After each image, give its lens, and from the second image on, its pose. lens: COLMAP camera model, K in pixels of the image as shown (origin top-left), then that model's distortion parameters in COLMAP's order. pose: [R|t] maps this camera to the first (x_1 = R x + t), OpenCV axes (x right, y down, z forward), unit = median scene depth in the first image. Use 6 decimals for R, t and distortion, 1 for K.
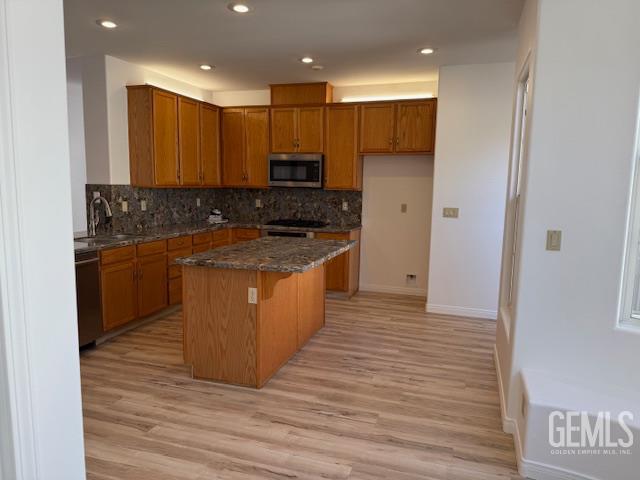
lens RADIAL K [[459.0, 0, 320.0], [0, 459.0, 240.0], [0, 0, 1]] dist [-0.005303, -0.007873]
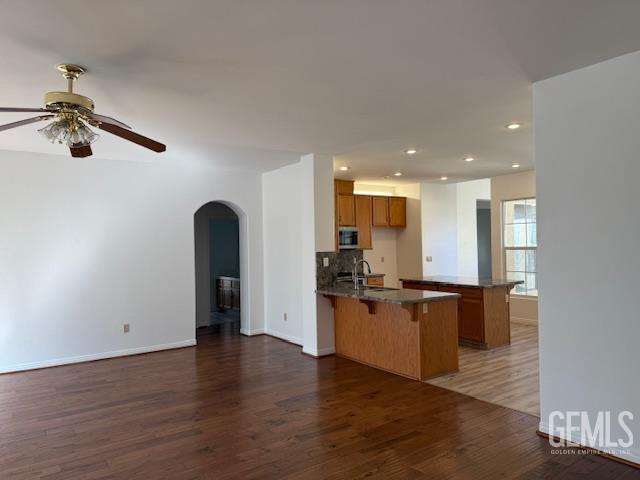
lens RADIAL K [[459.0, 0, 320.0], [0, 459.0, 240.0], [0, 0, 1]] dist [-0.005303, -0.007873]
pose [[0.585298, -0.021542, 0.810532, -1.386736], [0.125187, 0.990061, -0.064086, -0.067422], [-0.801096, 0.138978, 0.582178, 0.243794]]
